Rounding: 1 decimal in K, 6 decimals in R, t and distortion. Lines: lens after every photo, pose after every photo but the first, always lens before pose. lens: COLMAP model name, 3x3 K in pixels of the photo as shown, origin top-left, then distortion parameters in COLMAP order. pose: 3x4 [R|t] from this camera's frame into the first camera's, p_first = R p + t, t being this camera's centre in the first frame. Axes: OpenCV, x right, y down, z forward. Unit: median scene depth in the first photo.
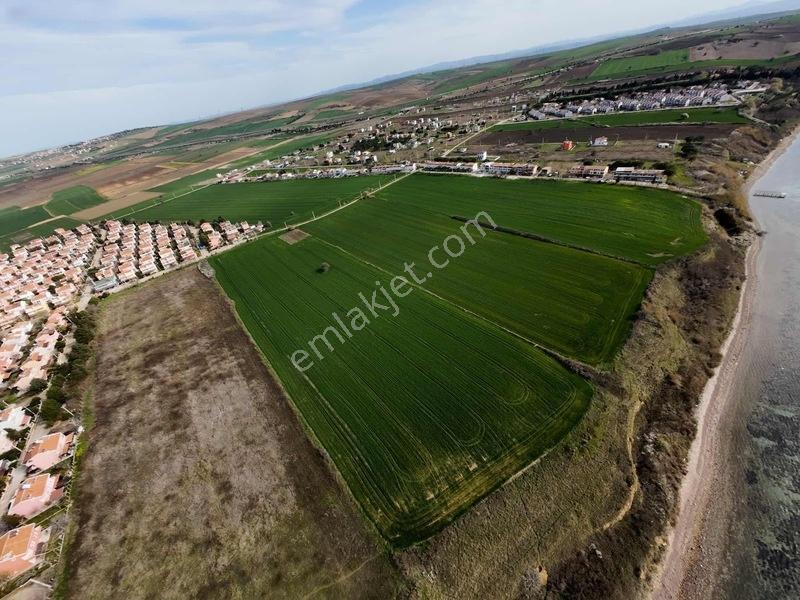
lens RADIAL K [[311.3, 0, 400.5], [0, 311.3, 298.6], [0, 0, 1]] dist [-0.004944, 0.002156]
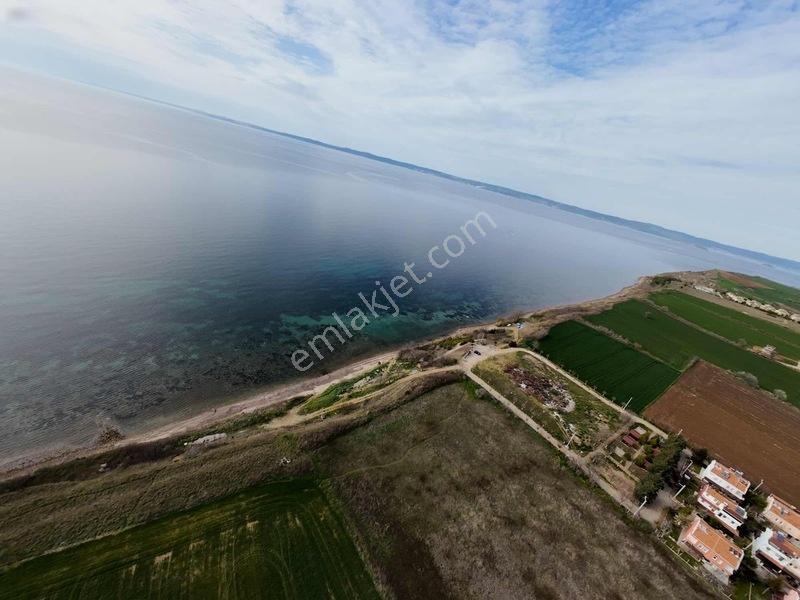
lens RADIAL K [[311.3, 0, 400.5], [0, 311.3, 298.6], [0, 0, 1]] dist [-0.004944, 0.002156]
pose [[-0.996265, -0.070542, -0.049807, -0.059256], [-0.079150, 0.515327, 0.853331, -0.102144], [-0.034529, 0.854086, -0.518985, 0.284653]]
